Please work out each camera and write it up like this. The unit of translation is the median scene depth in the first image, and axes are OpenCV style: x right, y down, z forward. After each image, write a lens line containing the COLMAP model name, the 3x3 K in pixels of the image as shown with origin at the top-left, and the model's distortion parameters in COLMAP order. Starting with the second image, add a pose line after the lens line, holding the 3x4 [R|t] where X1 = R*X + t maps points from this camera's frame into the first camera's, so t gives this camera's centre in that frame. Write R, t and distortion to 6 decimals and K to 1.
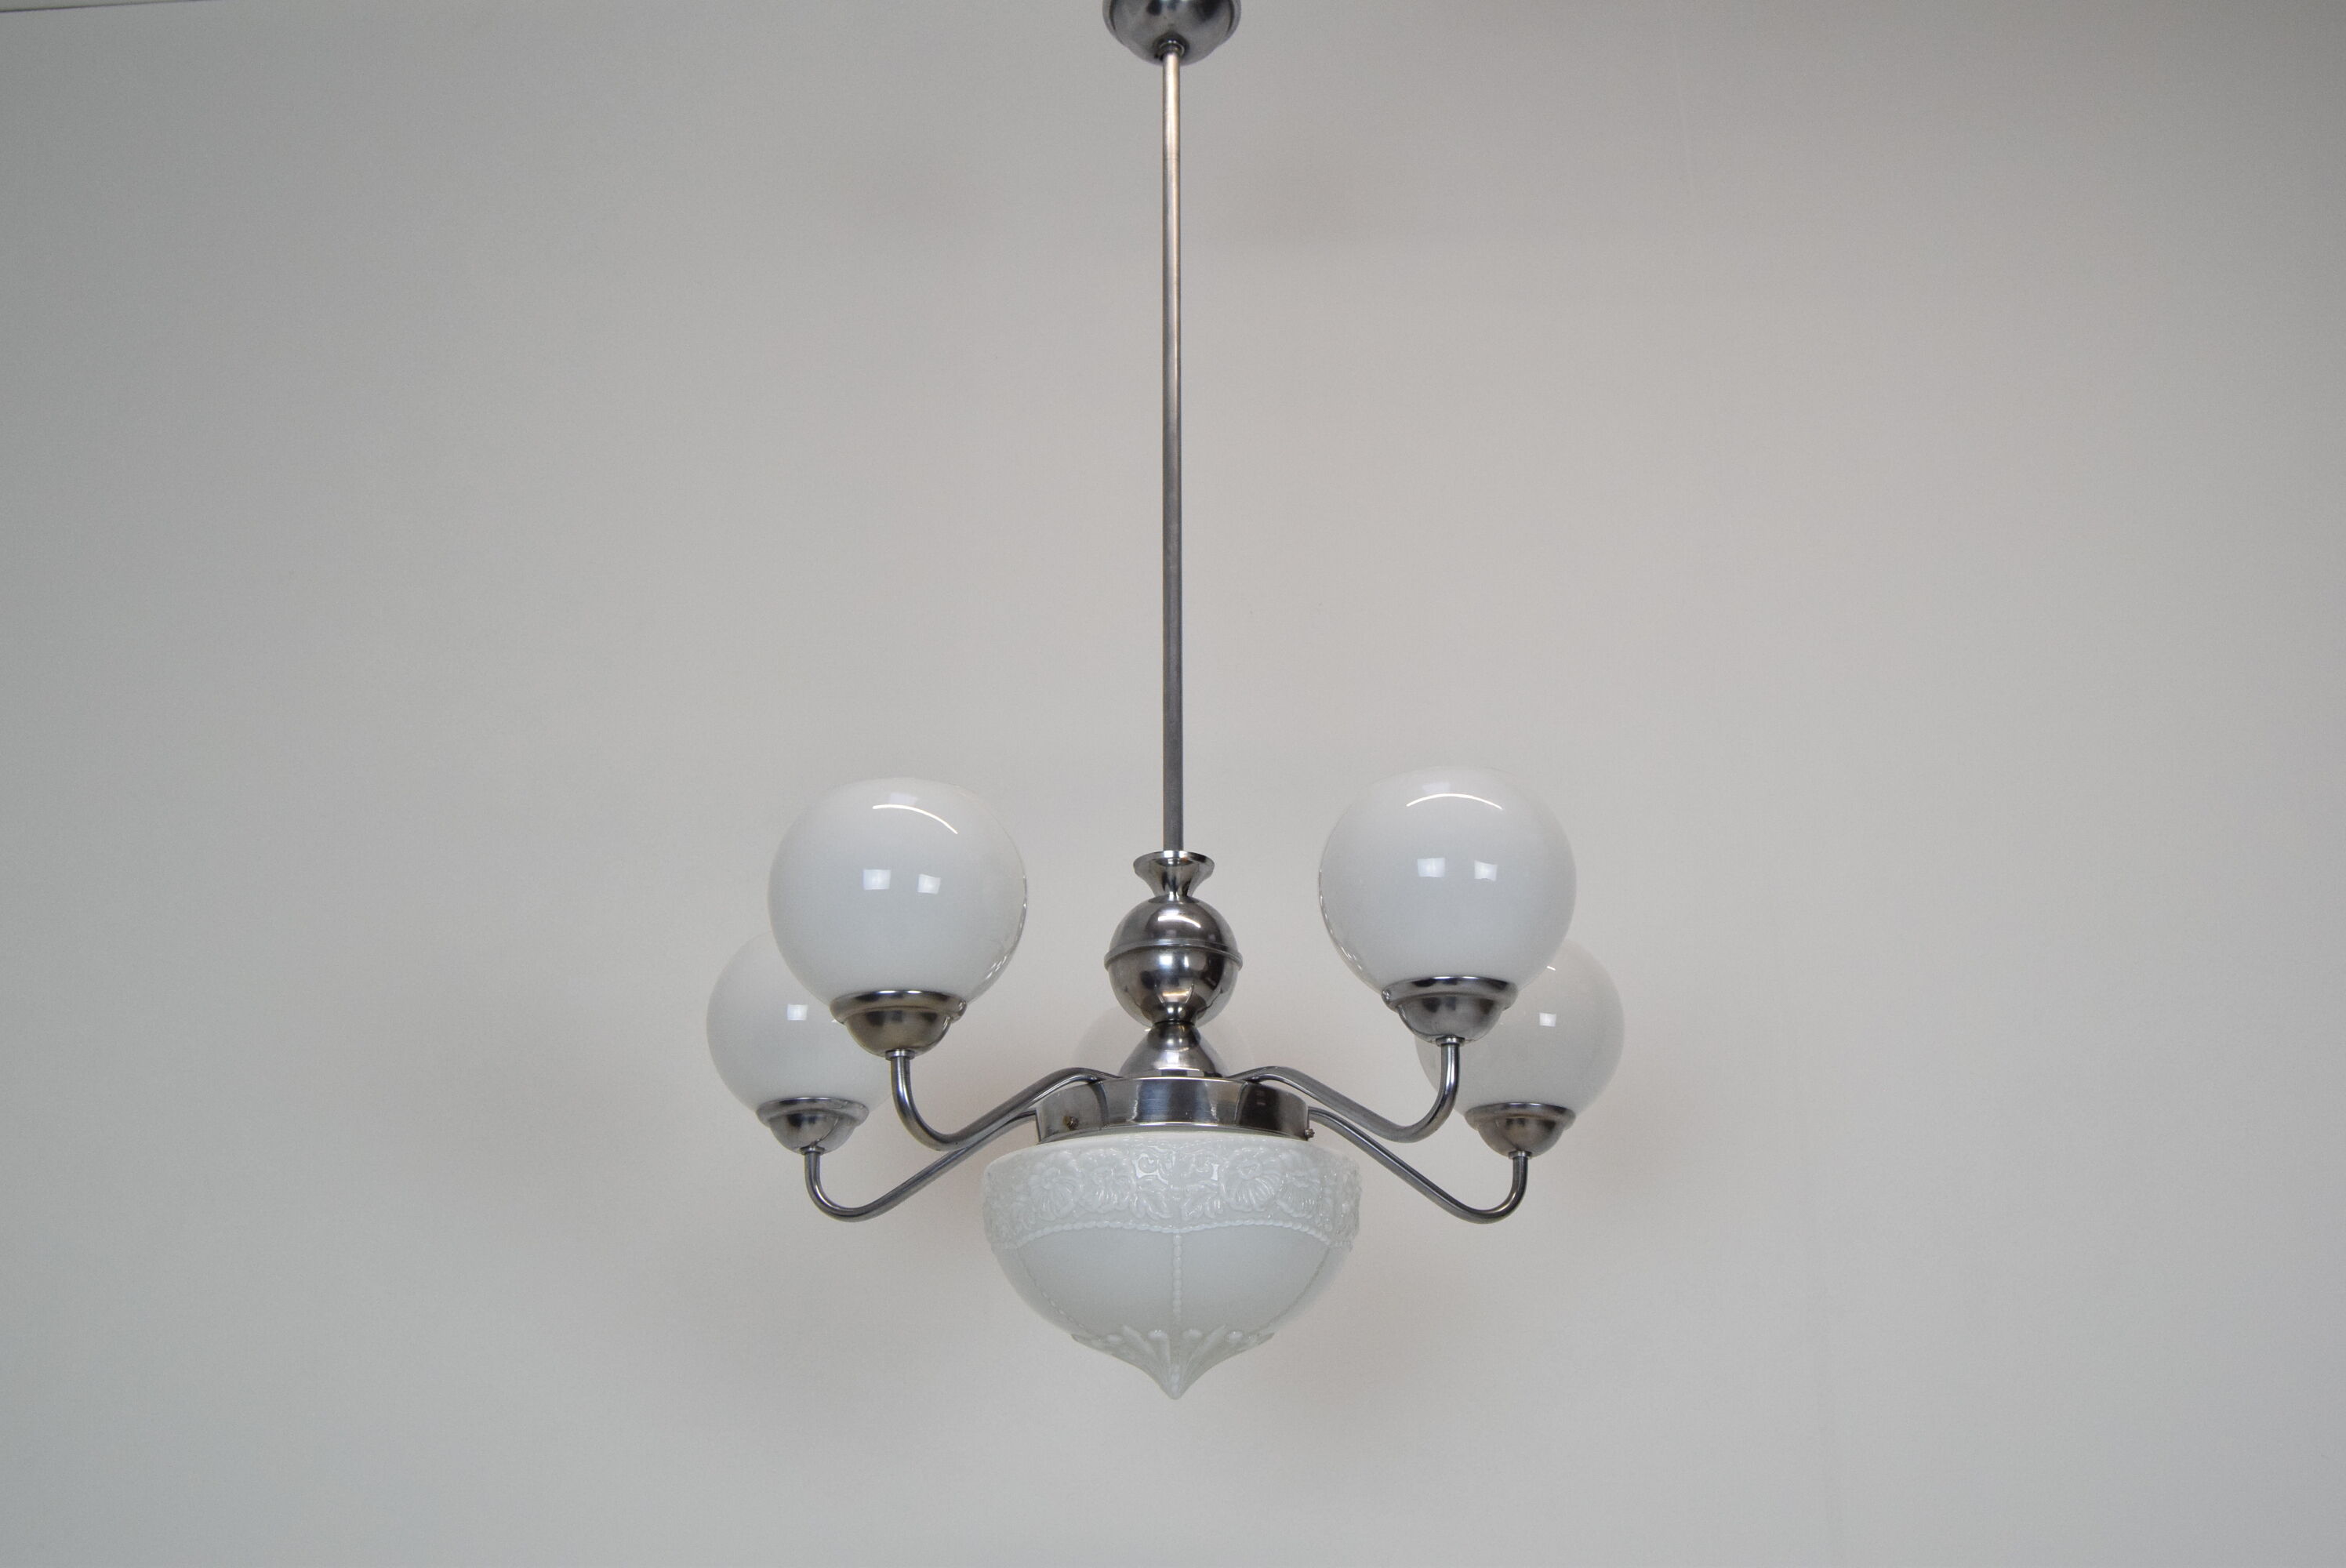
lens RADIAL K [[2098.0, 0, 1173.0], [0, 2098.0, 784.0], [0, 0, 1]] dist [0.004758, 0.000487]
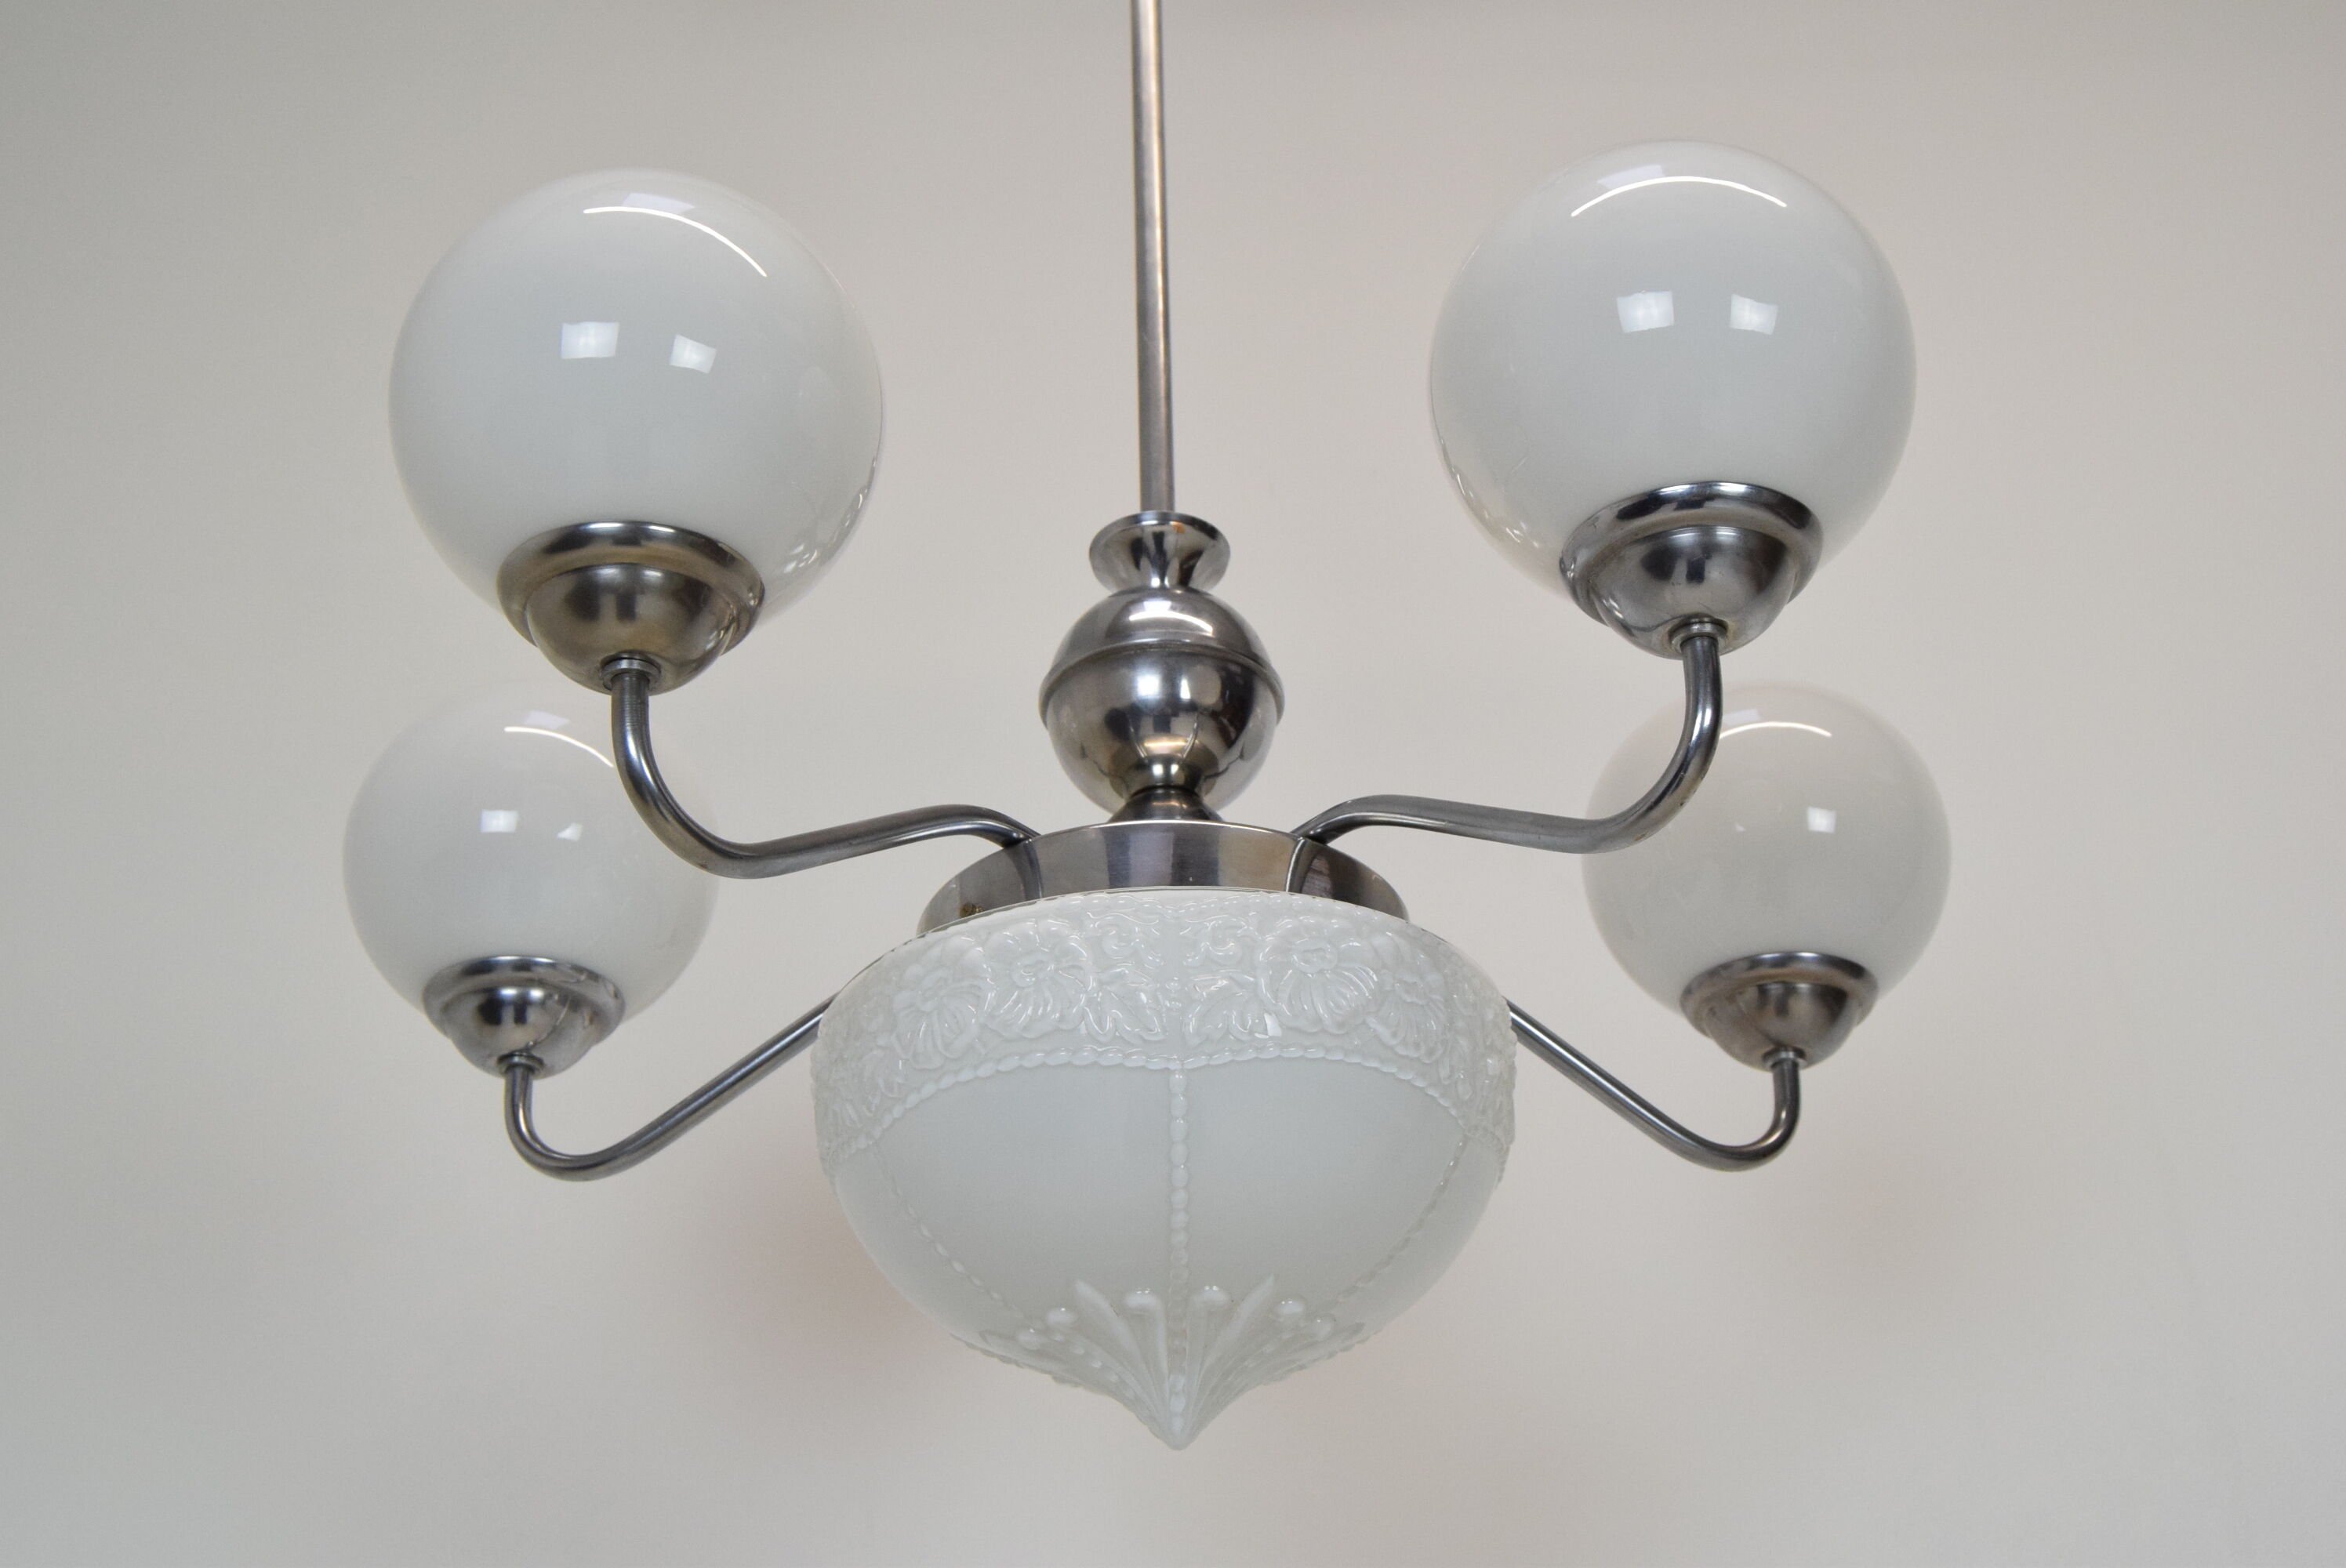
lens RADIAL K [[2520.3, 0, 1173.0], [0, 2520.3, 784.0], [0, 0, 1]] dist [-0.019456, -0.000097]
pose [[0.999839, -0.016090, 0.007950, -0.002671], [0.017187, 0.985961, -0.166086, 0.236619], [-0.005166, 0.166196, 0.986079, 0.360325]]
